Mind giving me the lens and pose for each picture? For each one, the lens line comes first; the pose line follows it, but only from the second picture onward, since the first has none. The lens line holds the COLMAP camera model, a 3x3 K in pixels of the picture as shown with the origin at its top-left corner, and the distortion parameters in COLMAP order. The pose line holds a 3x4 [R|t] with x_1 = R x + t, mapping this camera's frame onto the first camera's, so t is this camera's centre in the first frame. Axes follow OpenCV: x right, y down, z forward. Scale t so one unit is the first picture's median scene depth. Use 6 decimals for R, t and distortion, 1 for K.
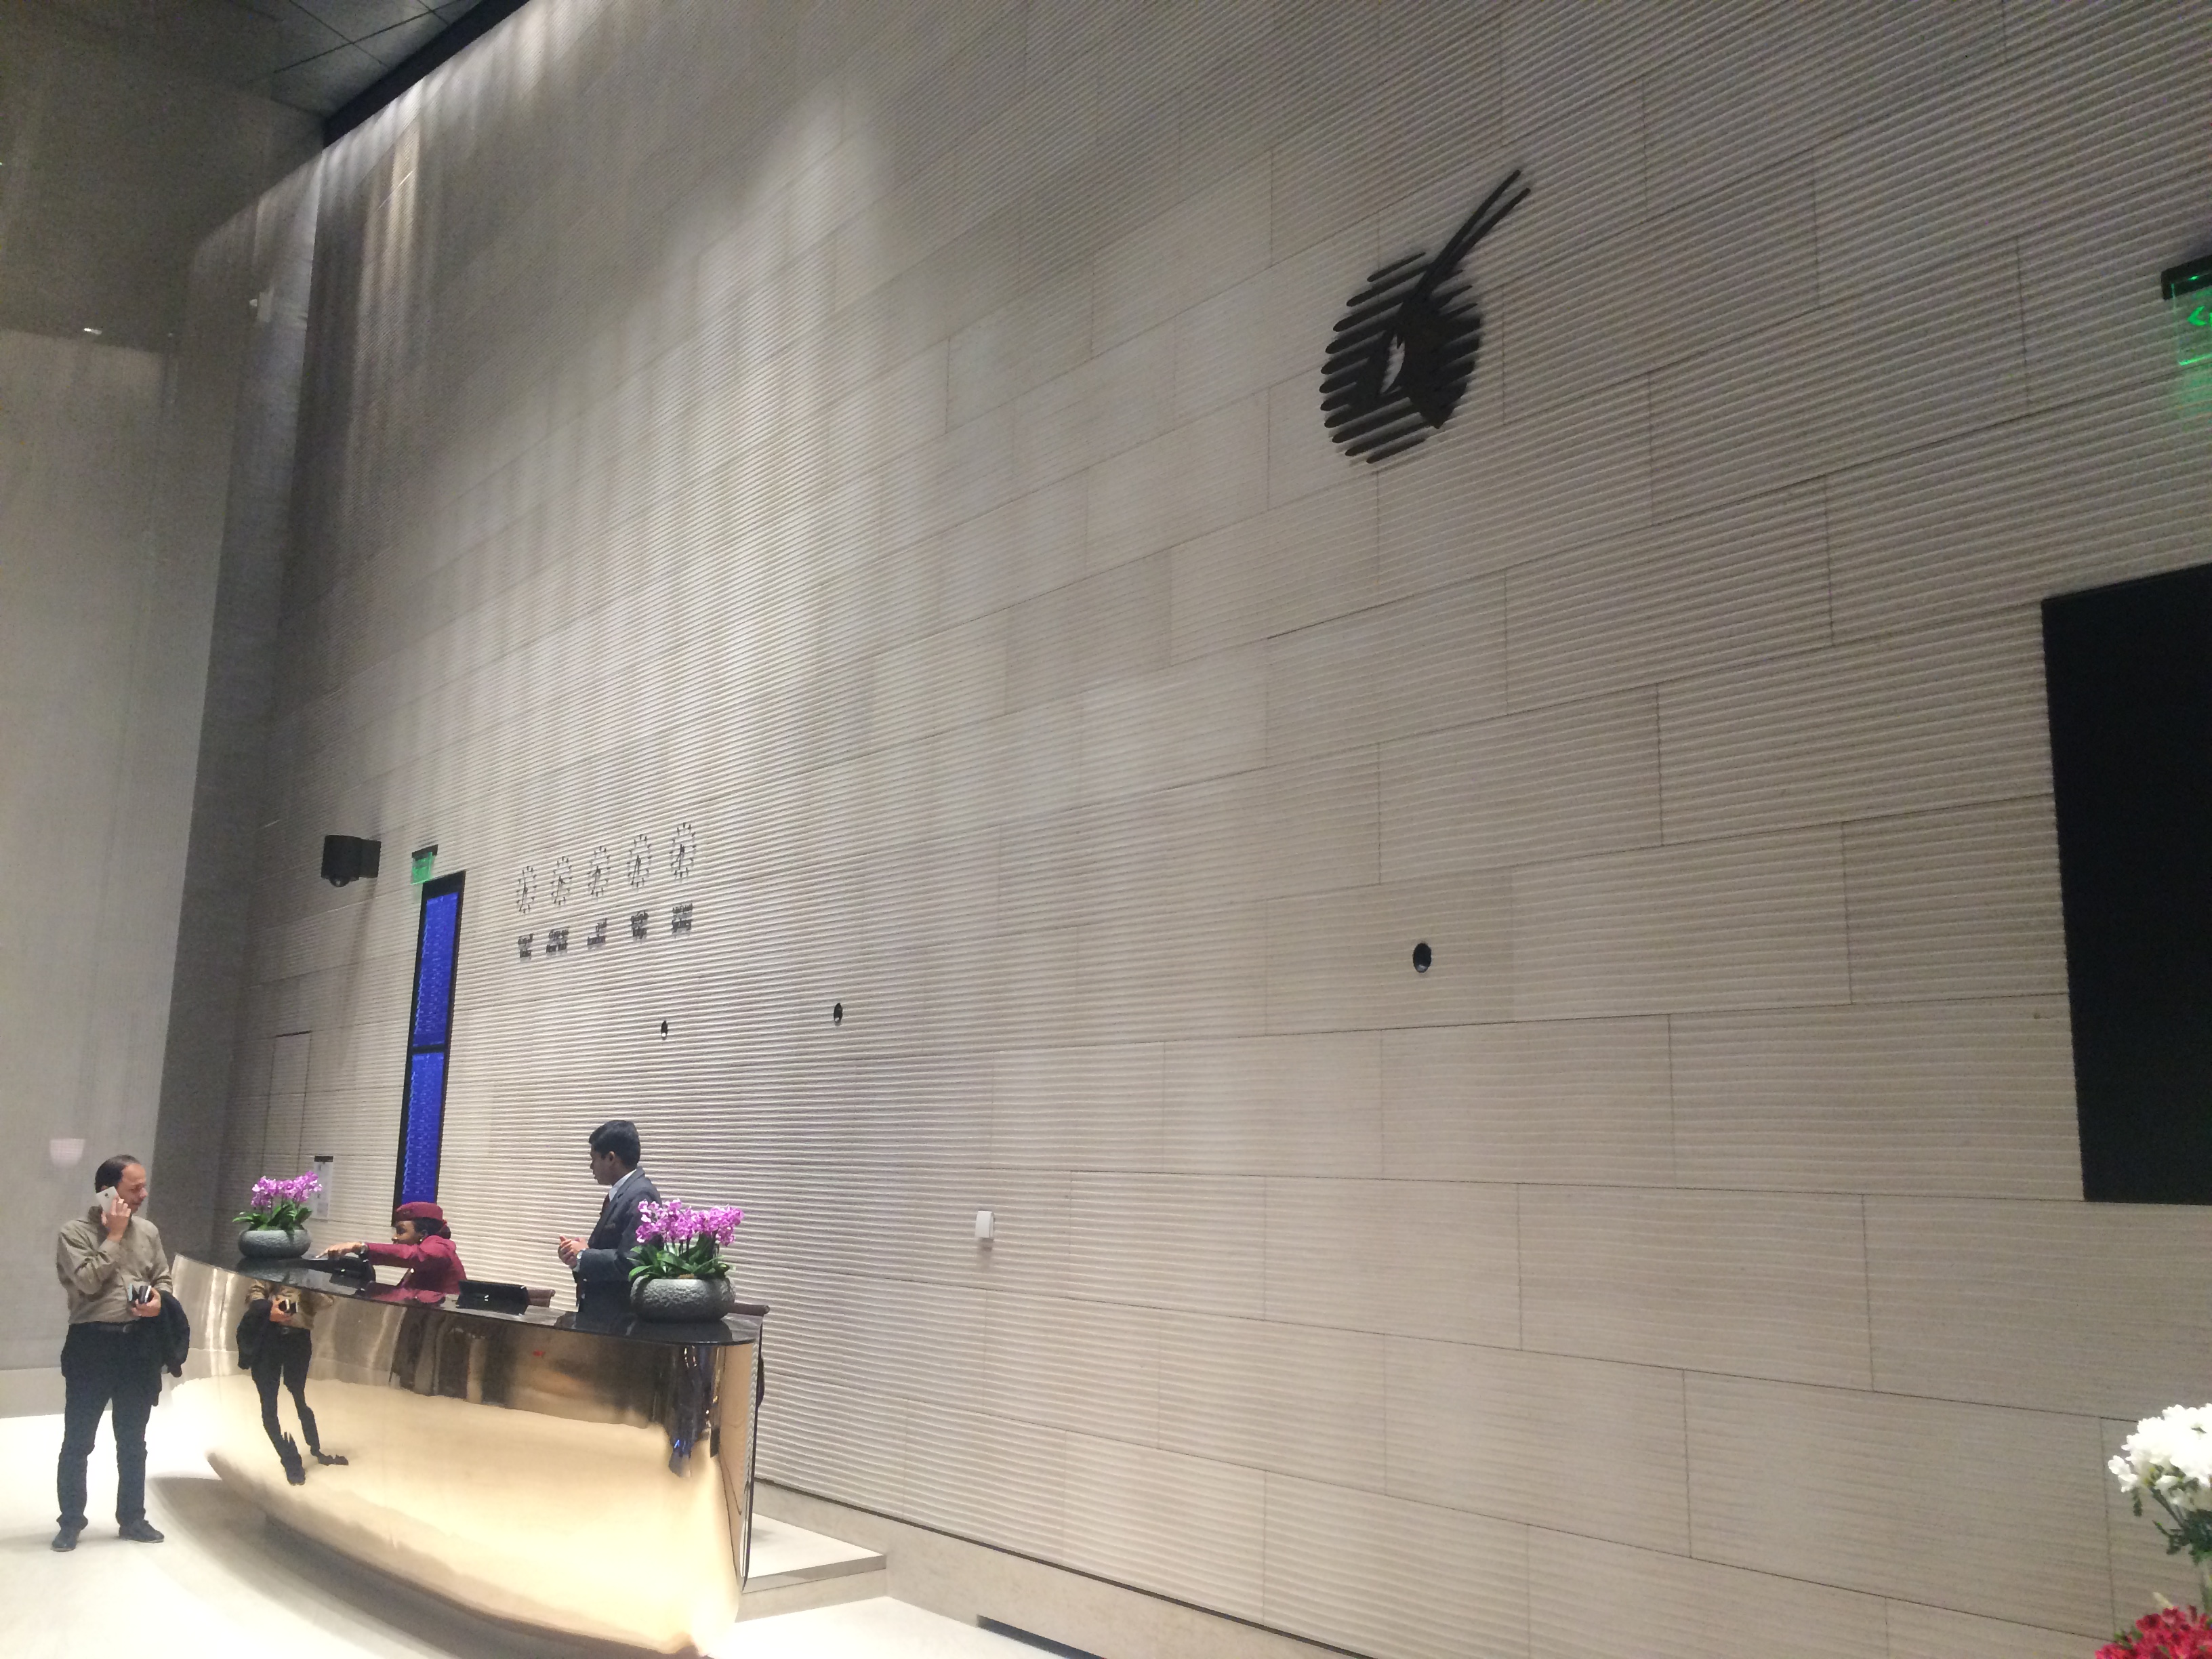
lens RADIAL K [[1913.7, 0, 1106.0], [0, 1913.7, 829.5], [0, 0, 1]] dist [0.082869, -0.086770]
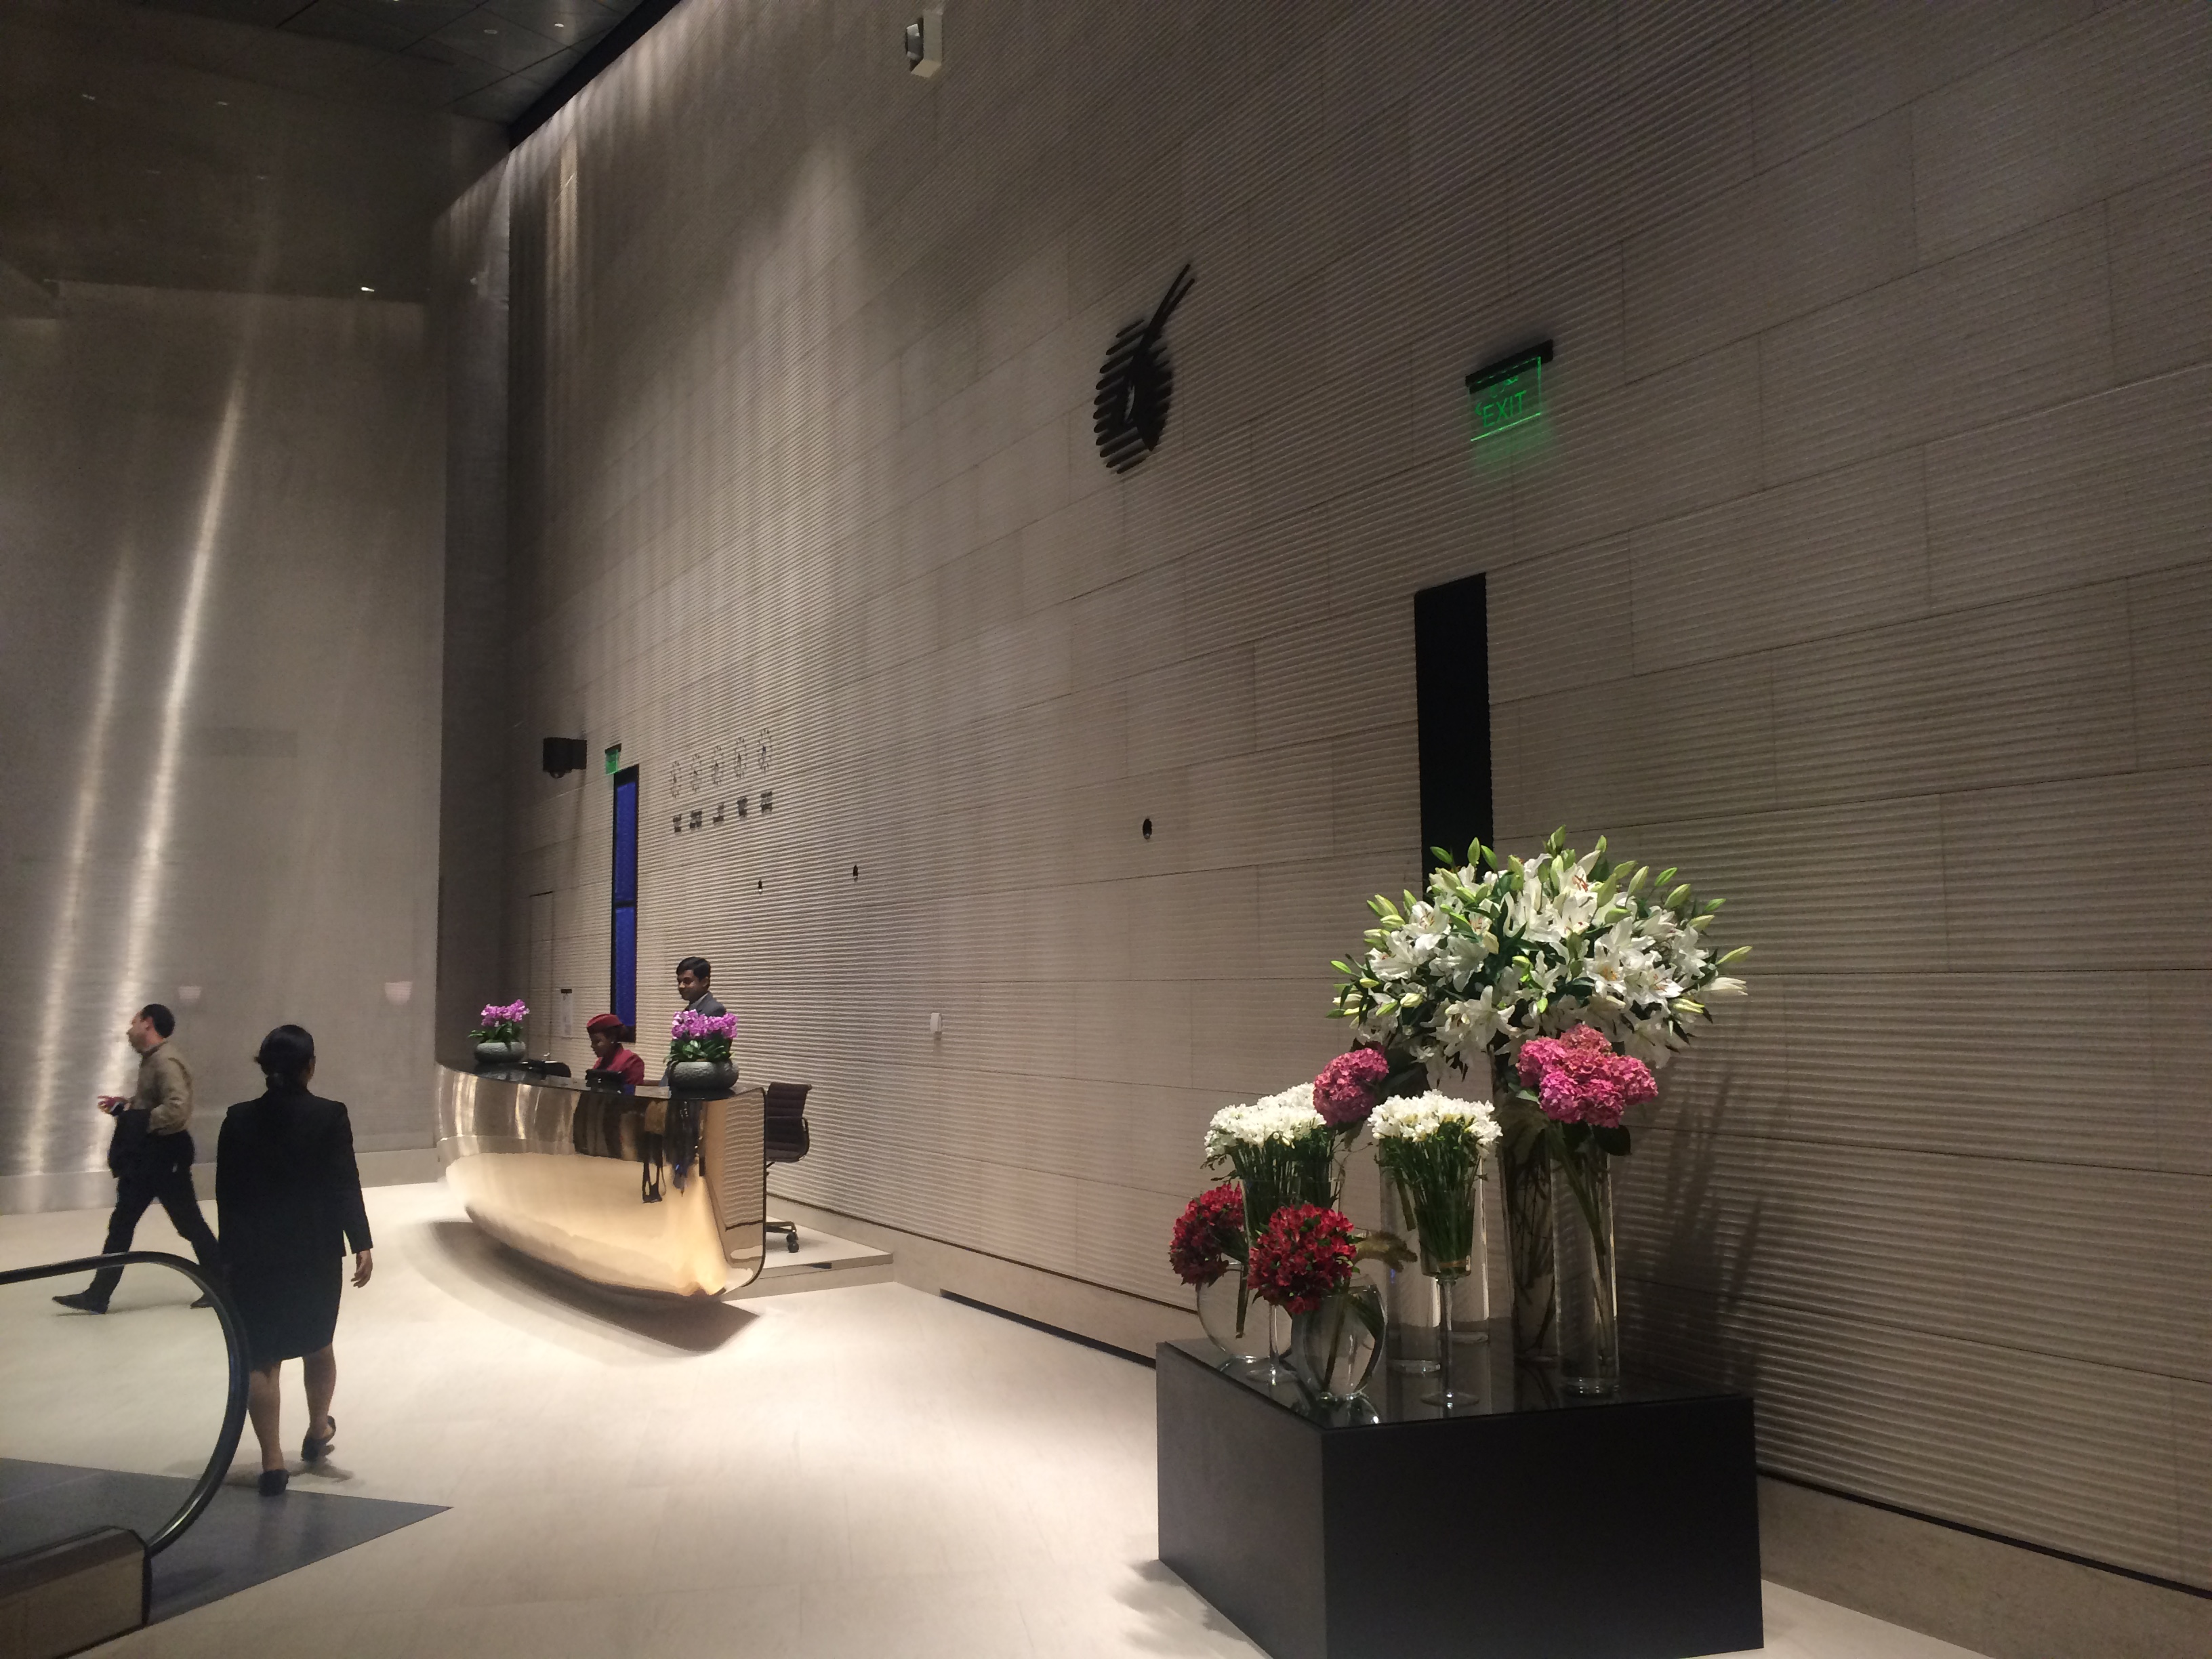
lens RADIAL K [[1871.2, 0, 1106.0], [0, 1871.2, 829.5], [0, 0, 1]] dist [0.065868, -0.001585]
pose [[0.987471, -0.046933, -0.150659, 0.195201], [0.060788, 0.994201, 0.088711, -0.033673], [0.145622, -0.096757, 0.984598, -0.222380]]
